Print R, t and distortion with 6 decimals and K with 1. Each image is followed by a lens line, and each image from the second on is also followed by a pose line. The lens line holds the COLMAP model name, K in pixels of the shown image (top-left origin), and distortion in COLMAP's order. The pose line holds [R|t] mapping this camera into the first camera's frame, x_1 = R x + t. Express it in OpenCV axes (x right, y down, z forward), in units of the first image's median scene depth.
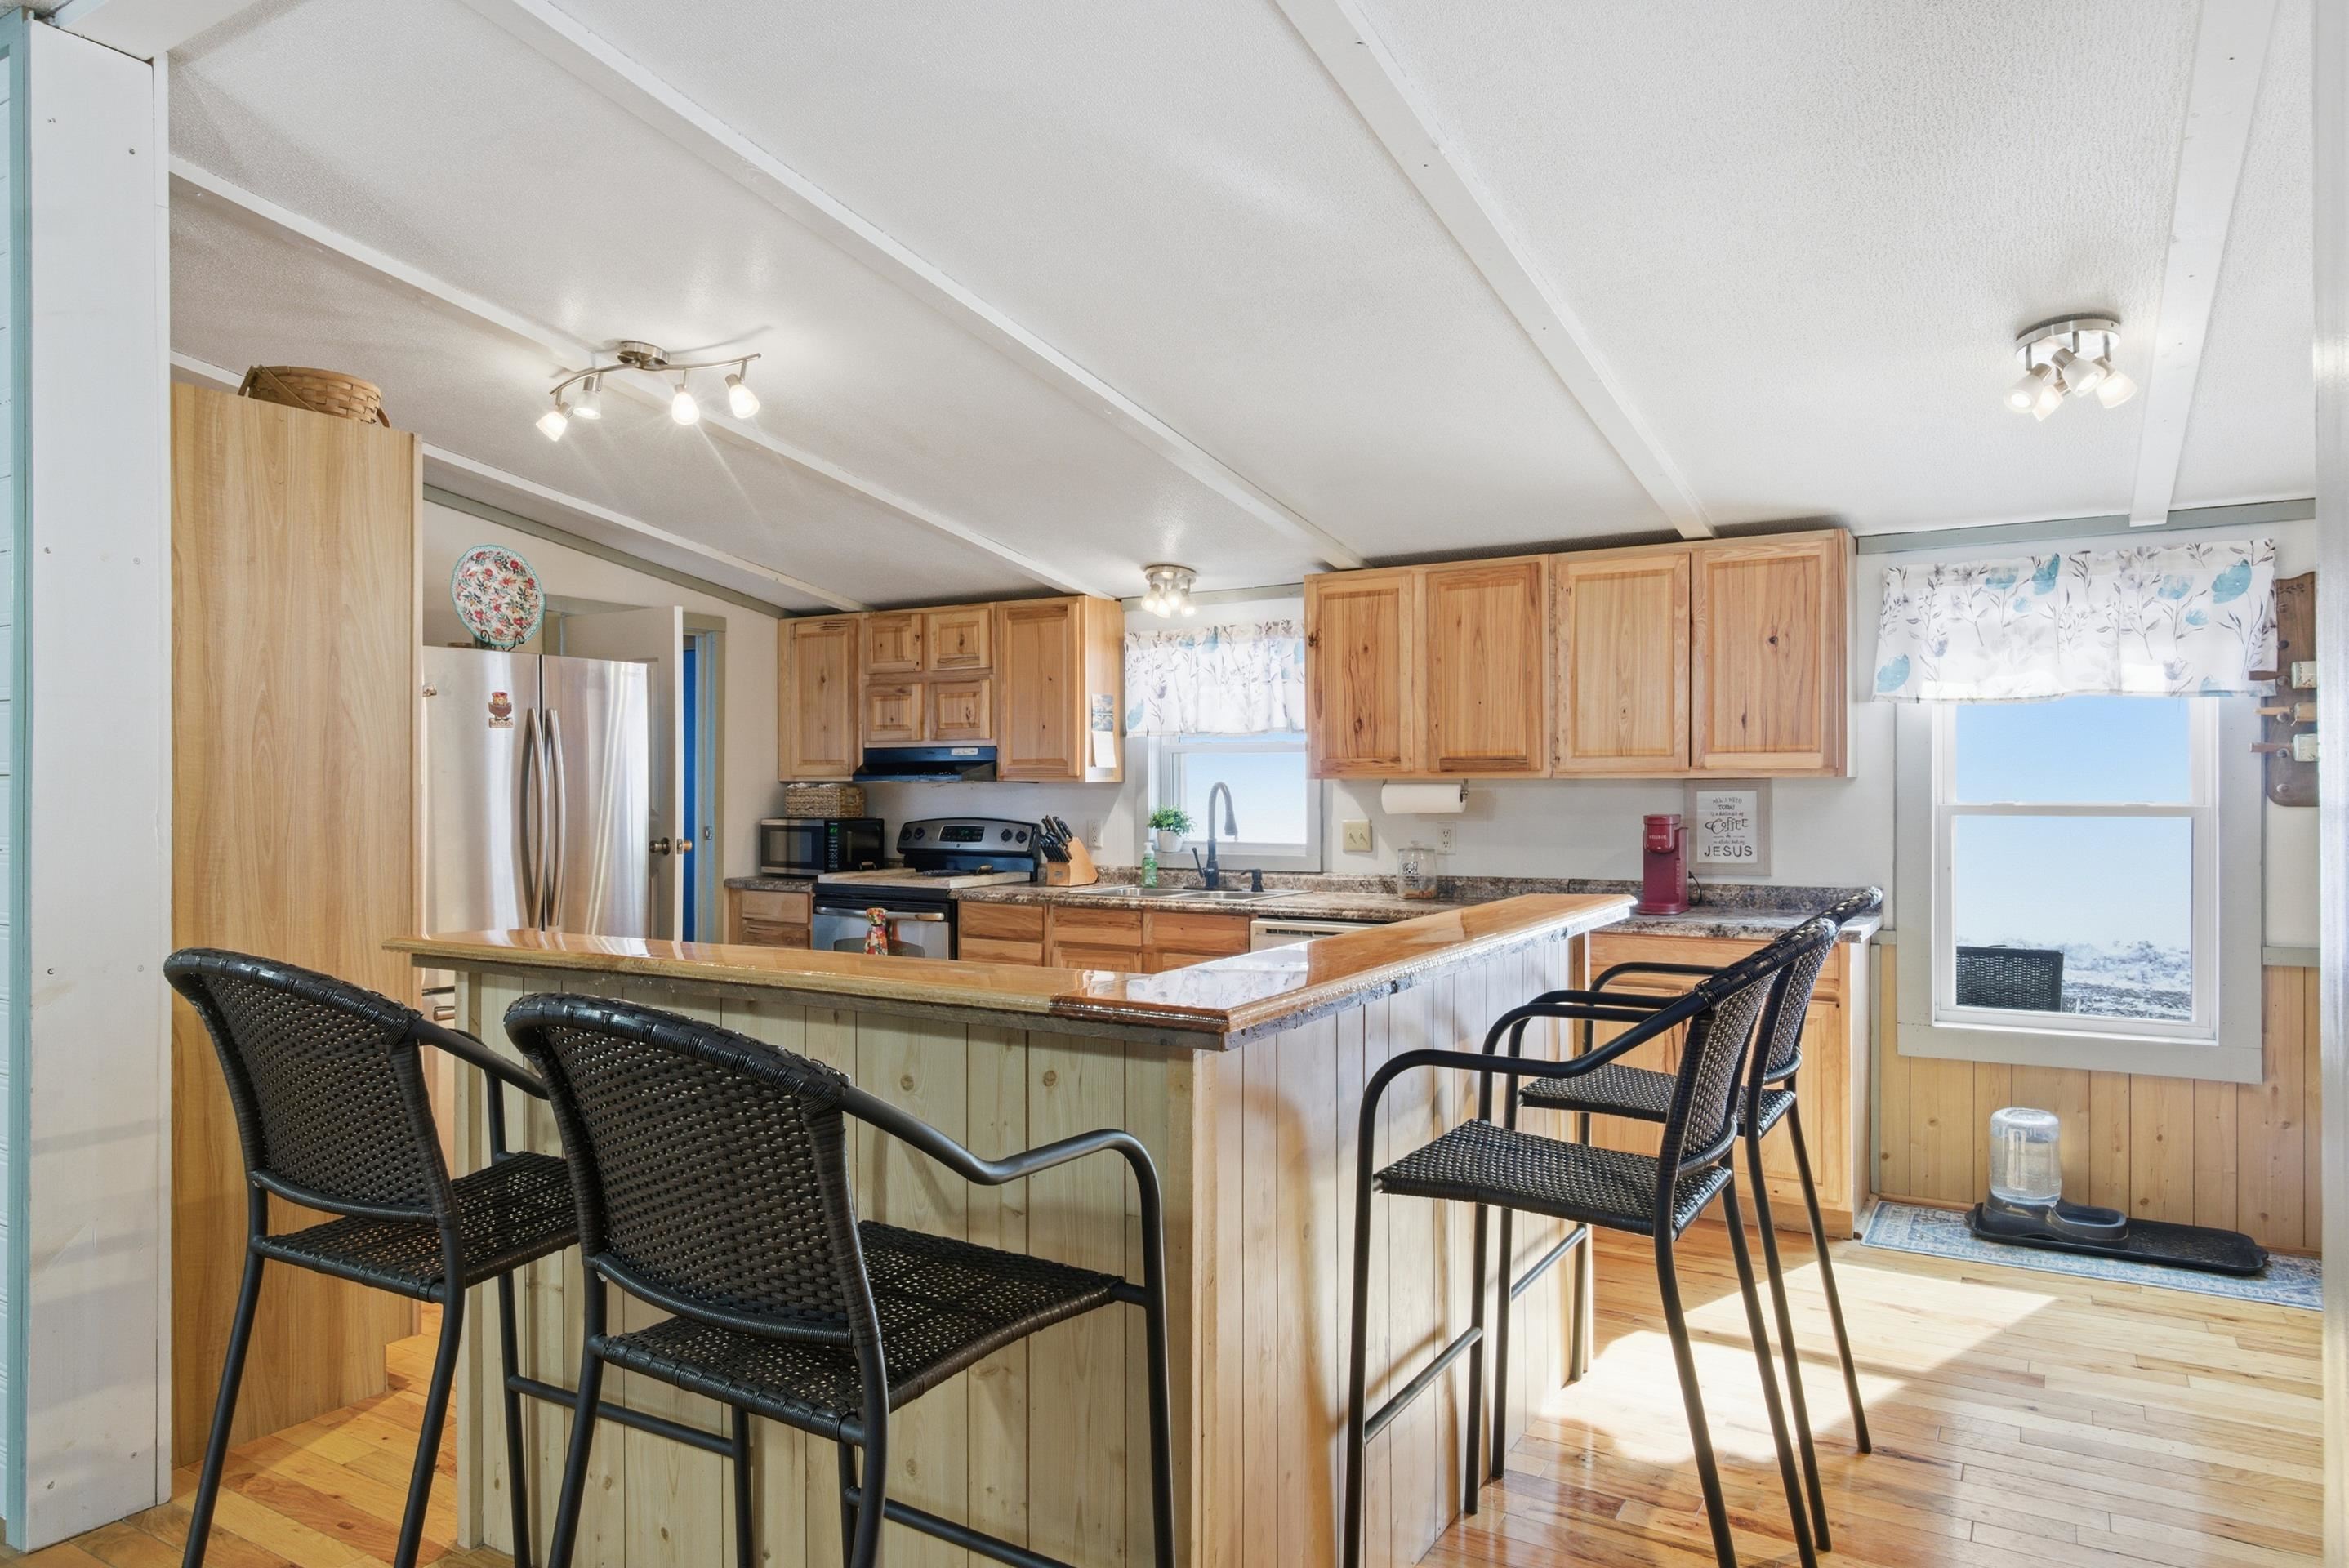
lens RADIAL K [[1459.8, 0, 1145.6], [0, 1459.8, 785.1], [0, 0, 1]] dist [0.007838, -0.010588]
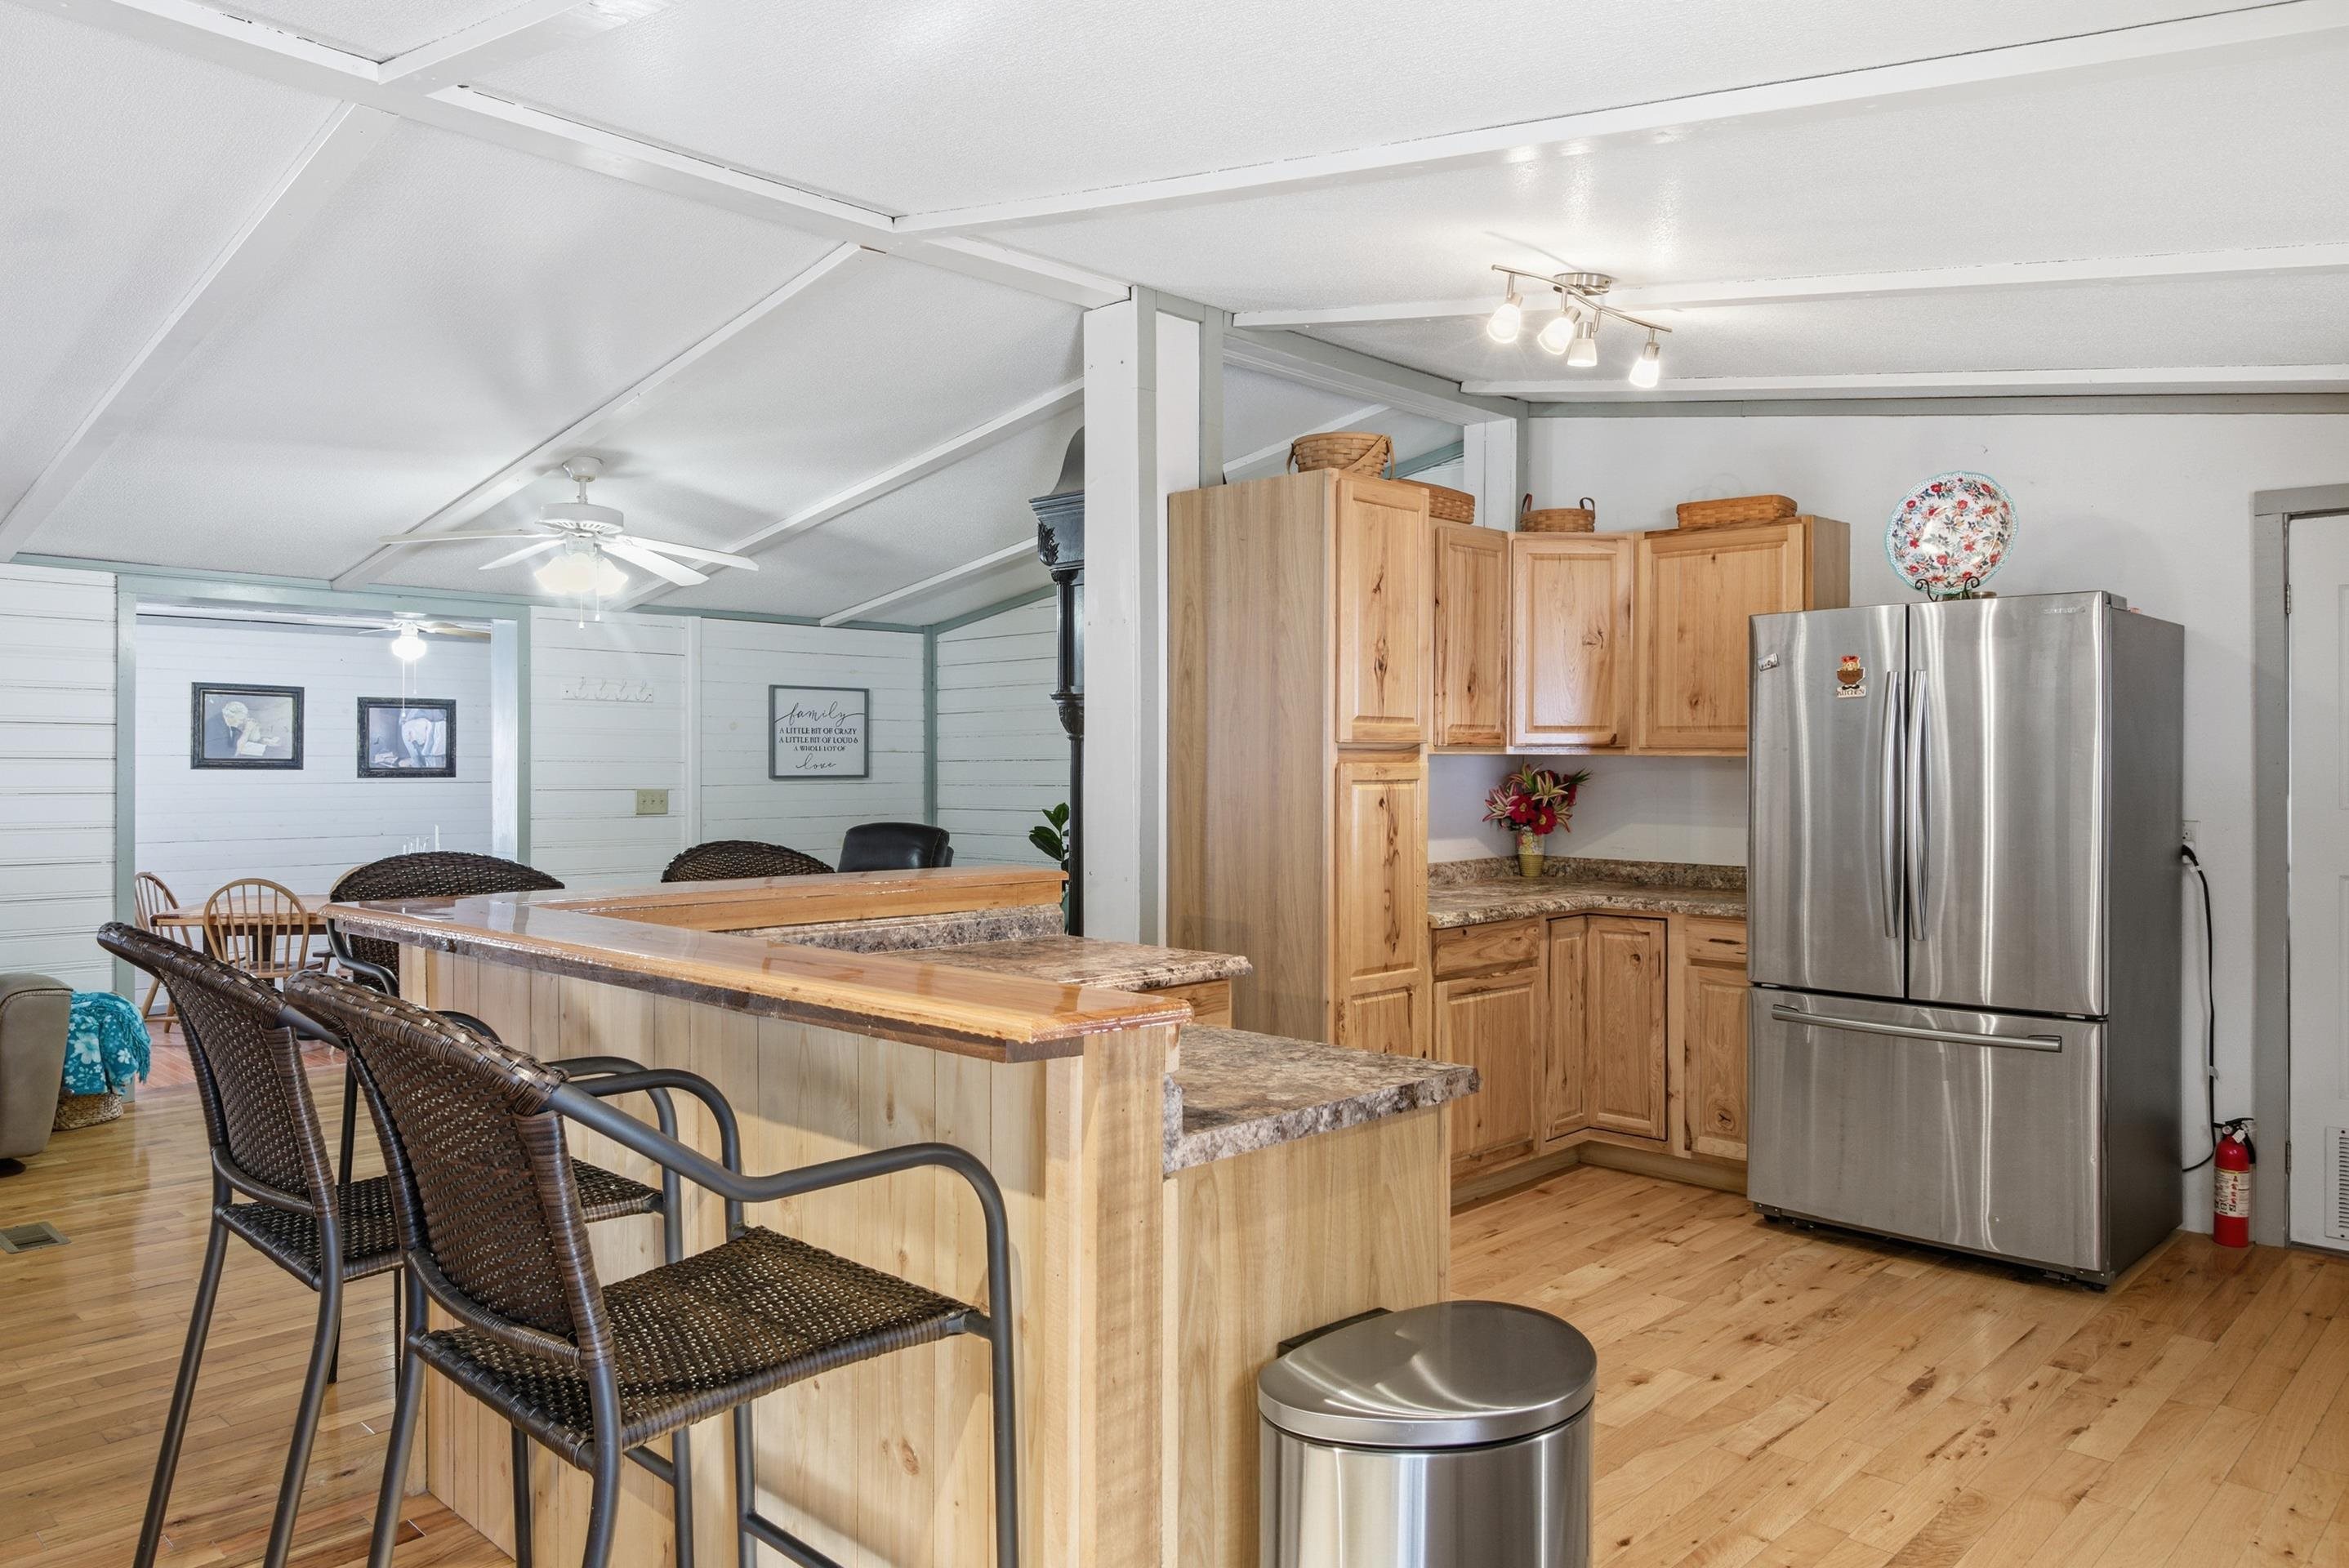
lens RADIAL K [[1584.2, 0, 1160.1], [0, 1584.2, 773.0], [0, 0, 1]] dist [0.022116, -0.018410]
pose [[-0.217142, 0.007906, -0.976108, 0.534395], [-0.001706, 0.999963, 0.008479, -0.001910], [0.976138, 0.003507, -0.217121, 0.773326]]
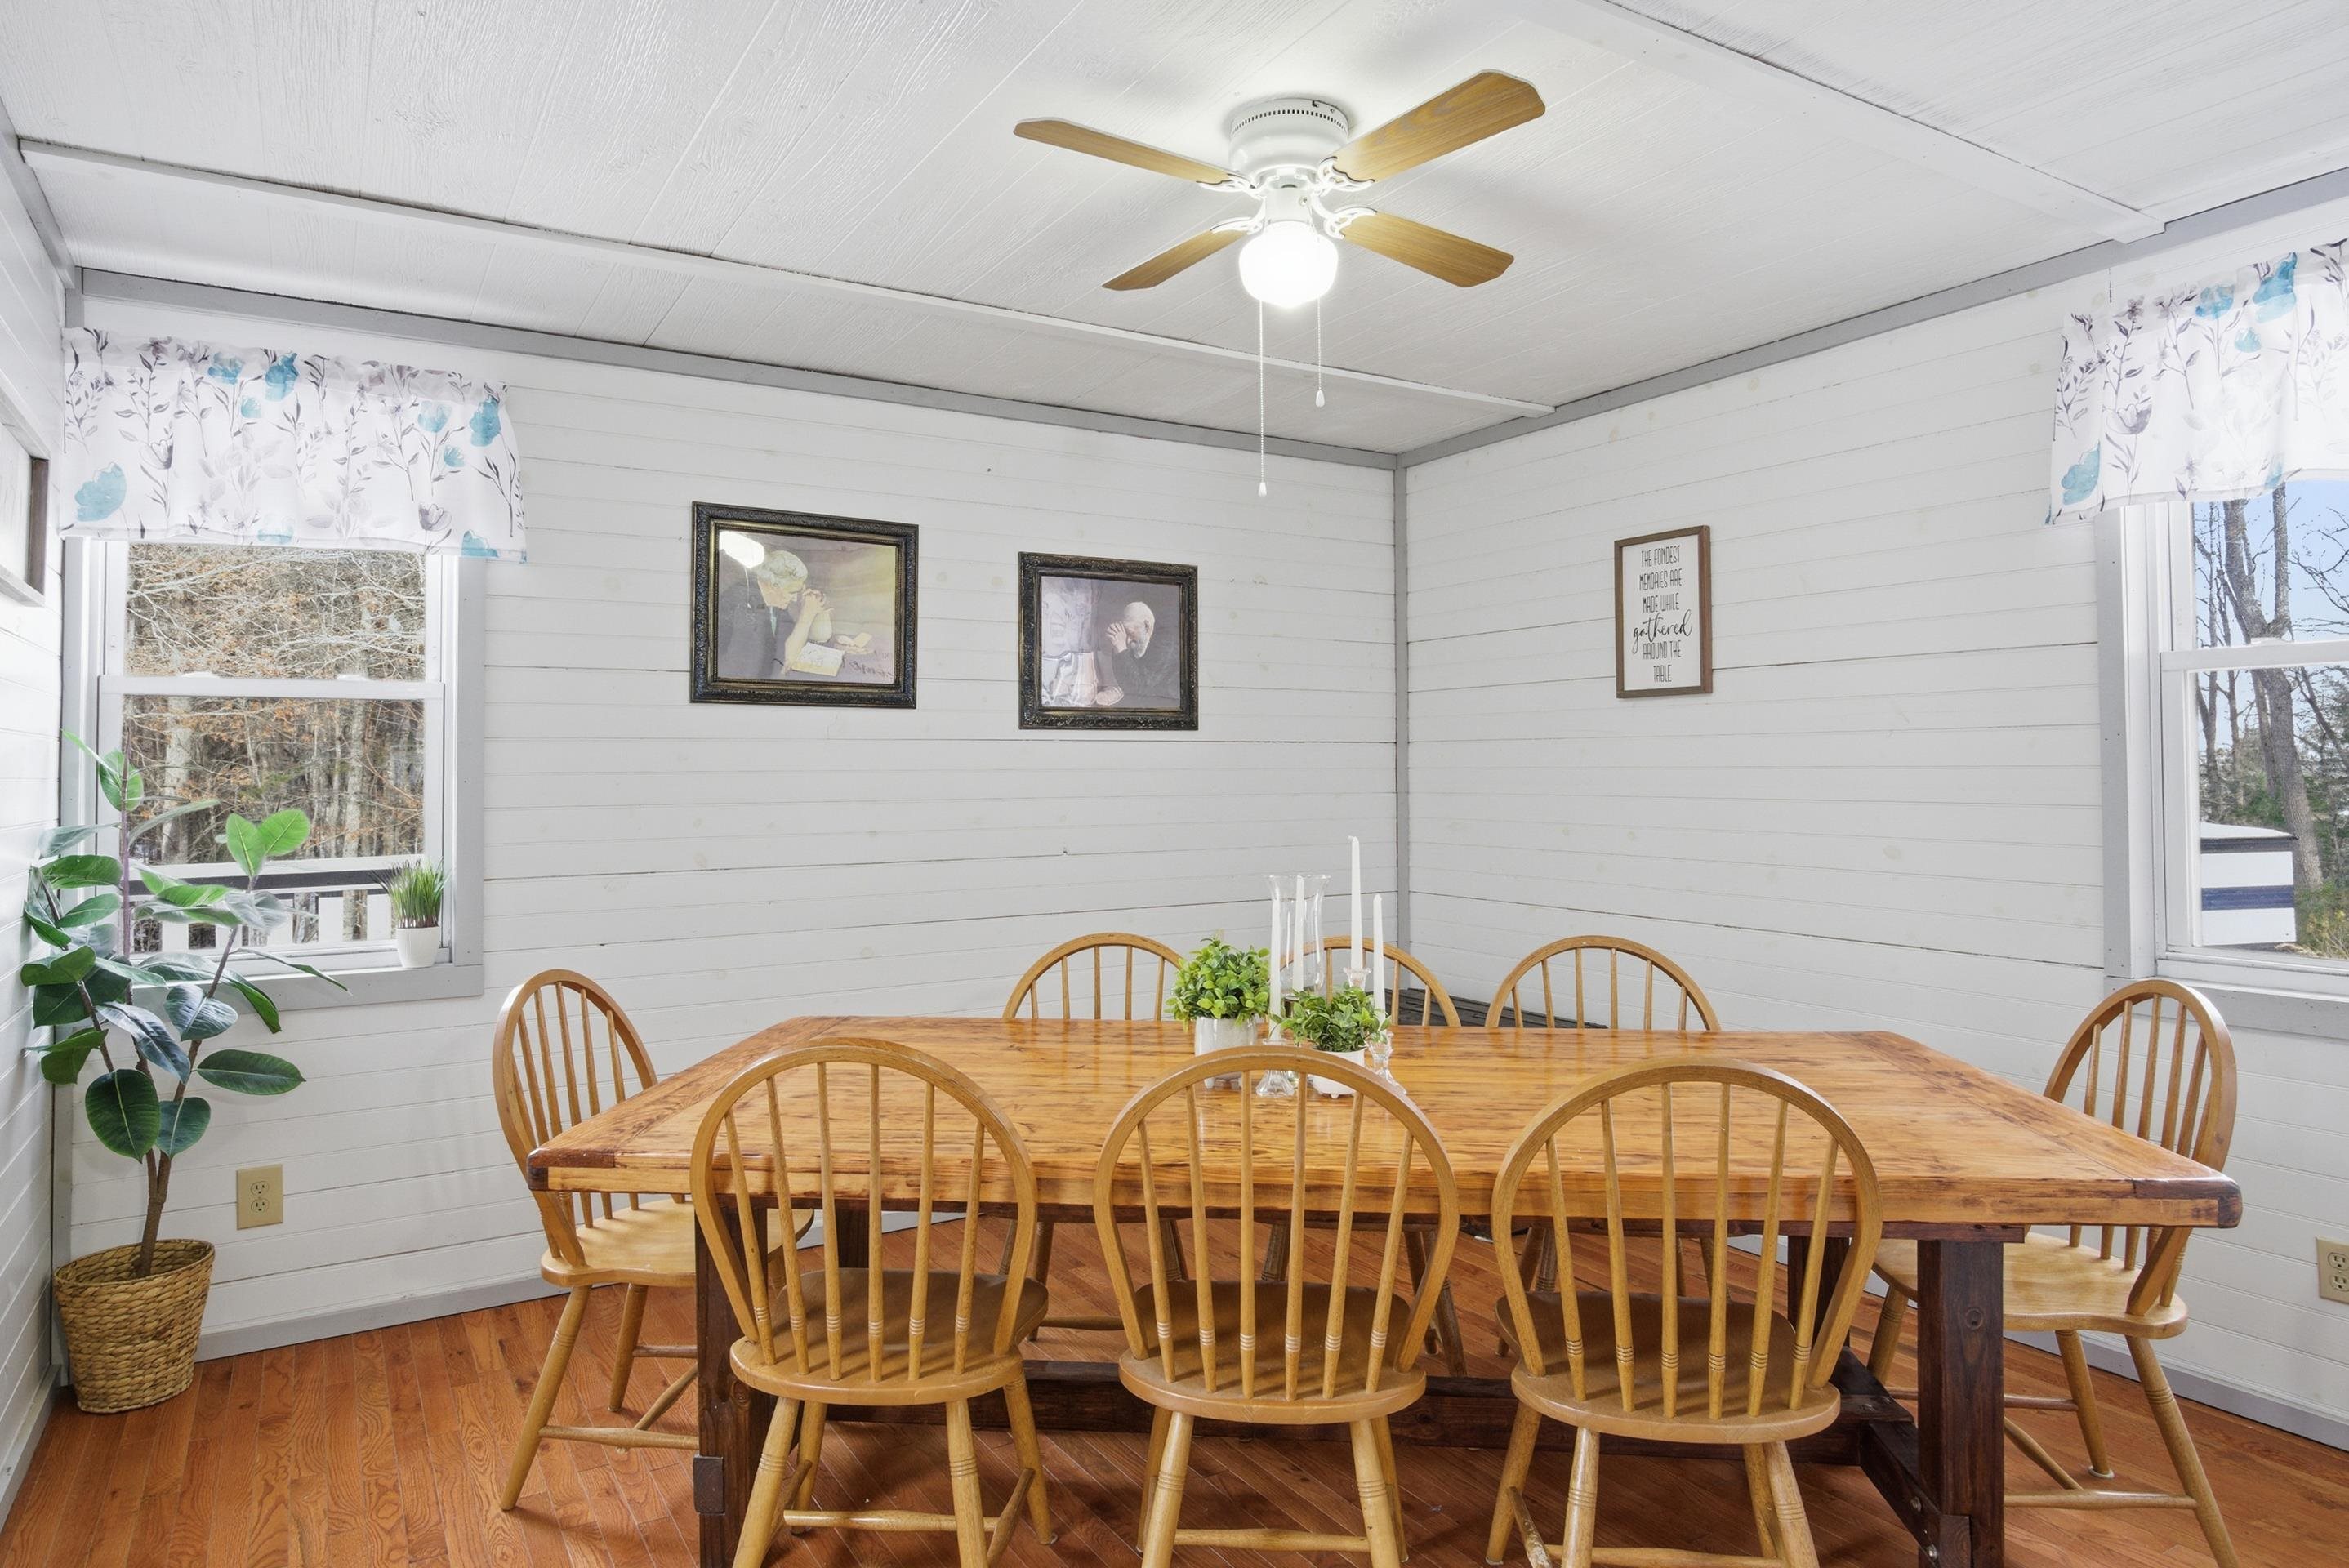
lens RADIAL K [[1365.4, 0, 1130.9], [0, 1365.4, 739.8], [0, 0, 1]] dist [-0.002576, -0.005610]
pose [[-0.465681, -0.021432, -0.884693, -0.587697], [0.008666, 0.999548, -0.028776, 0.053891], [0.884910, -0.021067, -0.465285, -0.271967]]
